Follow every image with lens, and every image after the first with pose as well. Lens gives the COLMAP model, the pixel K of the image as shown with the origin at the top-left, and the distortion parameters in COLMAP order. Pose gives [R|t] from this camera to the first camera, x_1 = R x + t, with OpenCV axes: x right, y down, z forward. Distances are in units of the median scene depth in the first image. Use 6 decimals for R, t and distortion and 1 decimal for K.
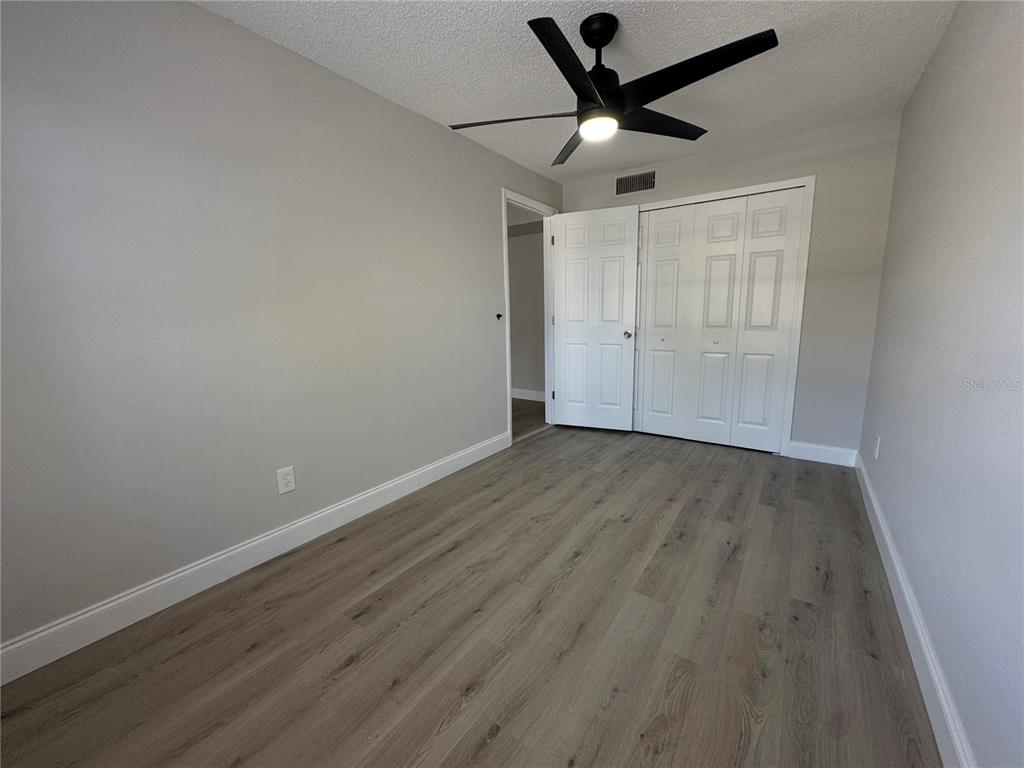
lens RADIAL K [[409.4, 0, 513.9], [0, 409.4, 383.7], [0, 0, 1]] dist [-0.003562, 0.000734]
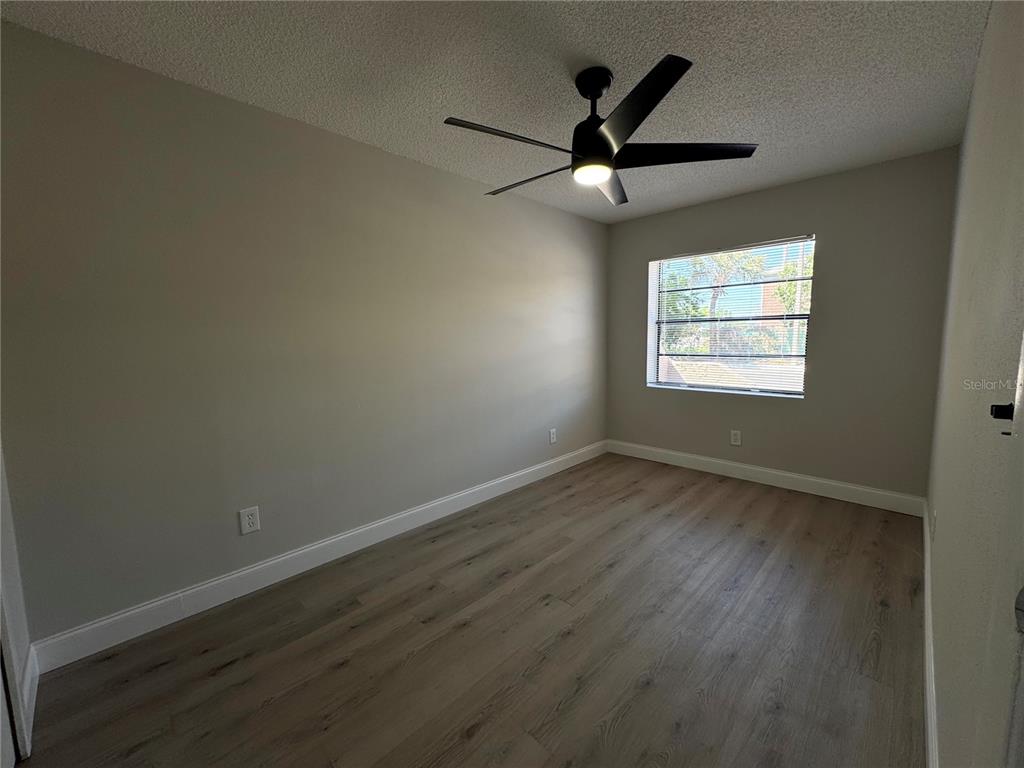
lens RADIAL K [[409.4, 0, 512.4], [0, 409.4, 386.3], [0, 0, 1]] dist [-0.003562, 0.000734]
pose [[-0.985111, 0.016316, 0.171144, 0.249479], [0.064912, 0.957101, 0.282391, -0.442988], [-0.159194, 0.289296, -0.943909, 2.223703]]
